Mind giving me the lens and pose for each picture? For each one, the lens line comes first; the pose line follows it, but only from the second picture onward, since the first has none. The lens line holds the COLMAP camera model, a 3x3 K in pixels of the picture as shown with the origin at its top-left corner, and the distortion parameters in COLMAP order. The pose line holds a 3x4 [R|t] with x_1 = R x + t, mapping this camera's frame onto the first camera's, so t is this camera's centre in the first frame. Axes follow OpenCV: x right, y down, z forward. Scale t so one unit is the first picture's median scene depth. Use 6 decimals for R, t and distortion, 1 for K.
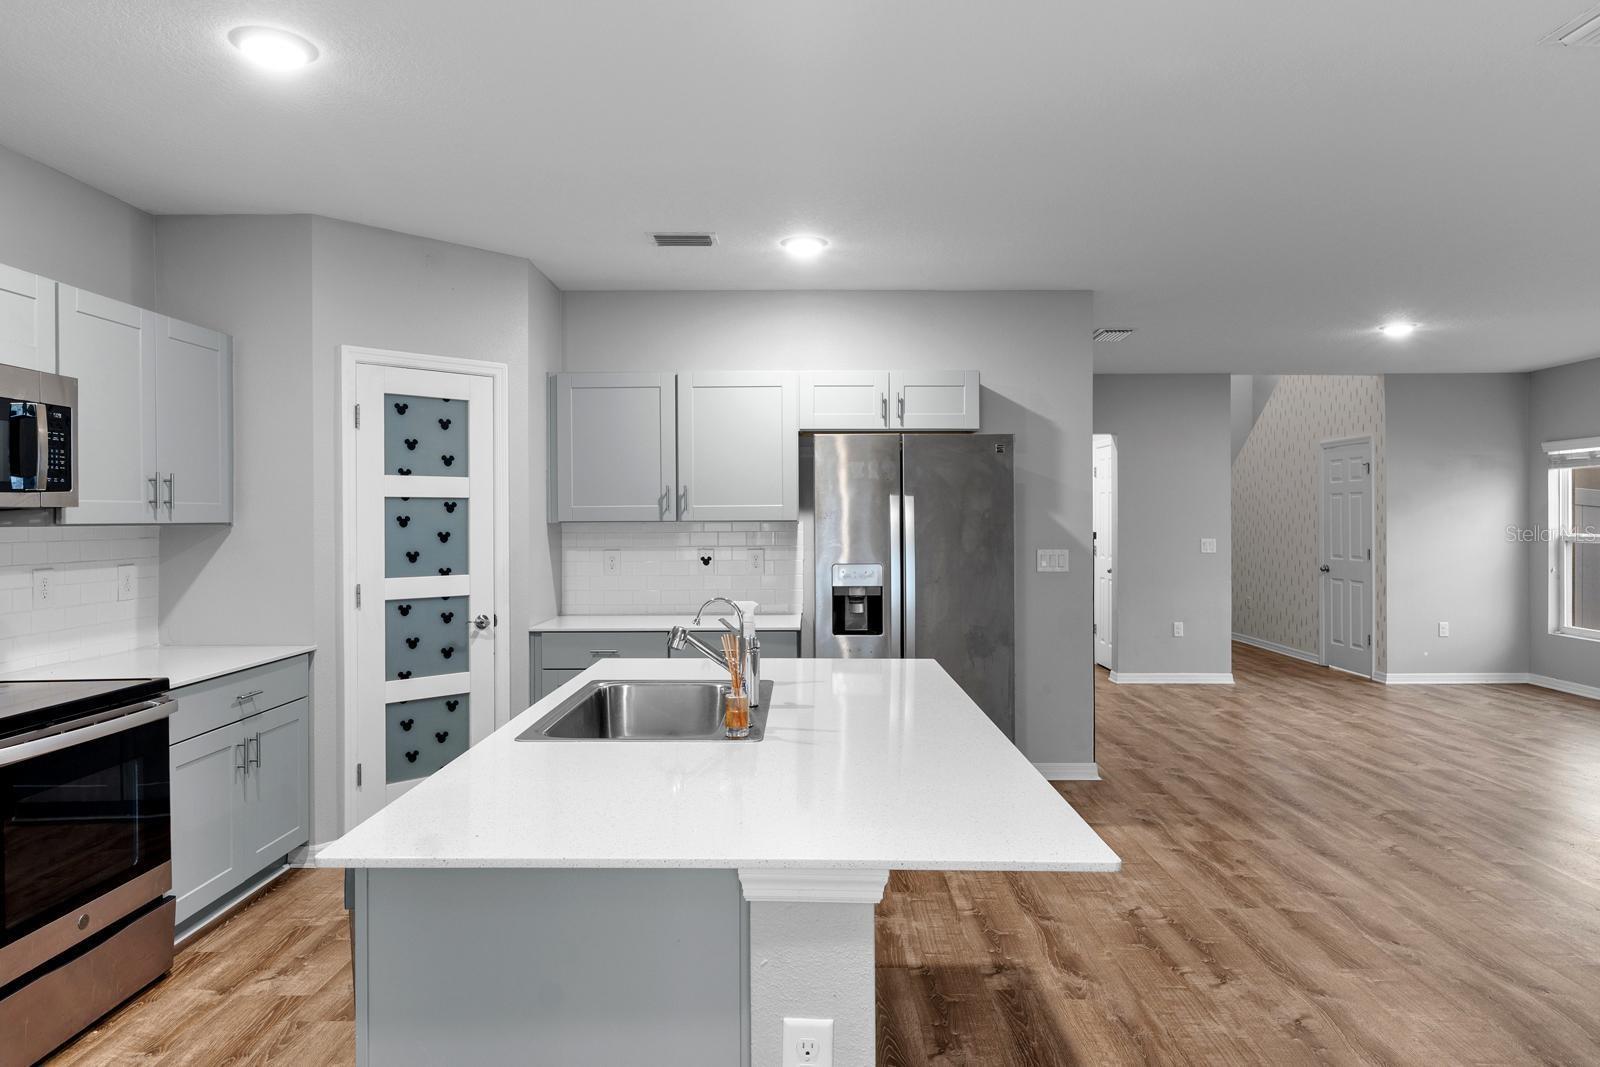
lens RADIAL K [[983.3, 0, 796.7], [0, 983.3, 519.3], [0, 0, 1]] dist [0.002035, -0.005090]
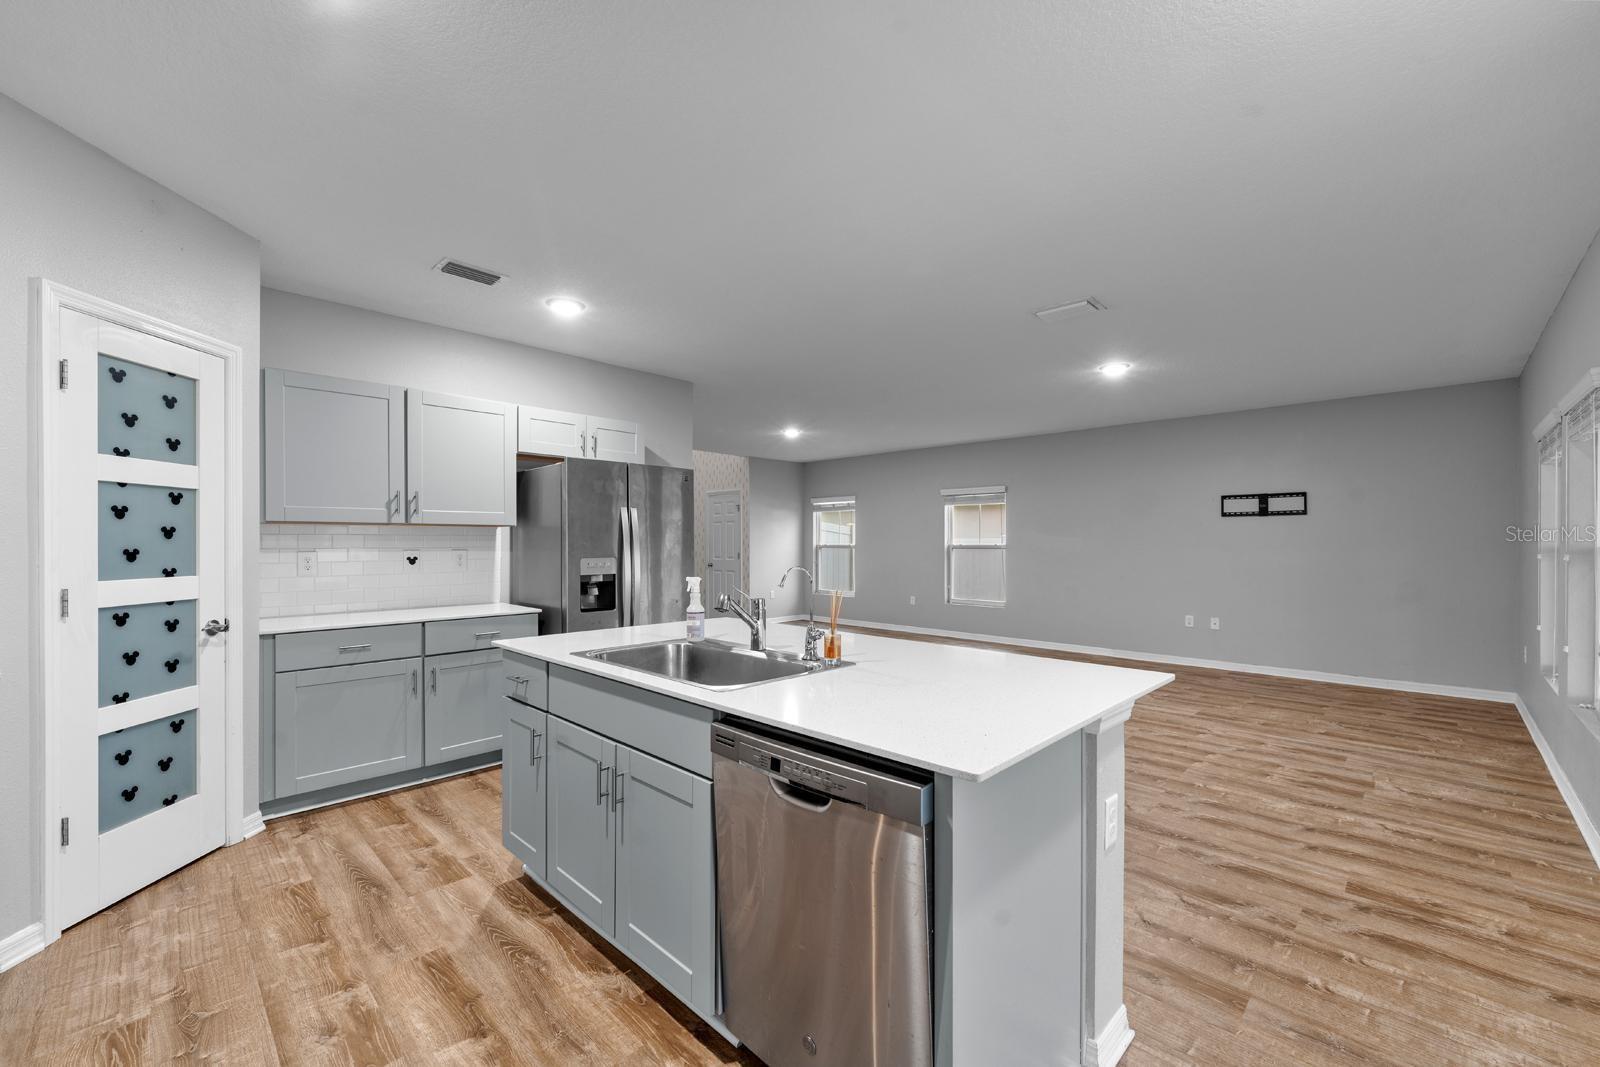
lens RADIAL K [[644.1, 0, 796.1], [0, 644.1, 543.5], [0, 0, 1]] dist [0.000412, -0.001058]
pose [[0.692435, 0.002361, 0.721477, -0.382839], [-0.002976, 0.999995, -0.000417, 0.026177], [-0.721475, -0.001859, 0.692438, 0.208943]]
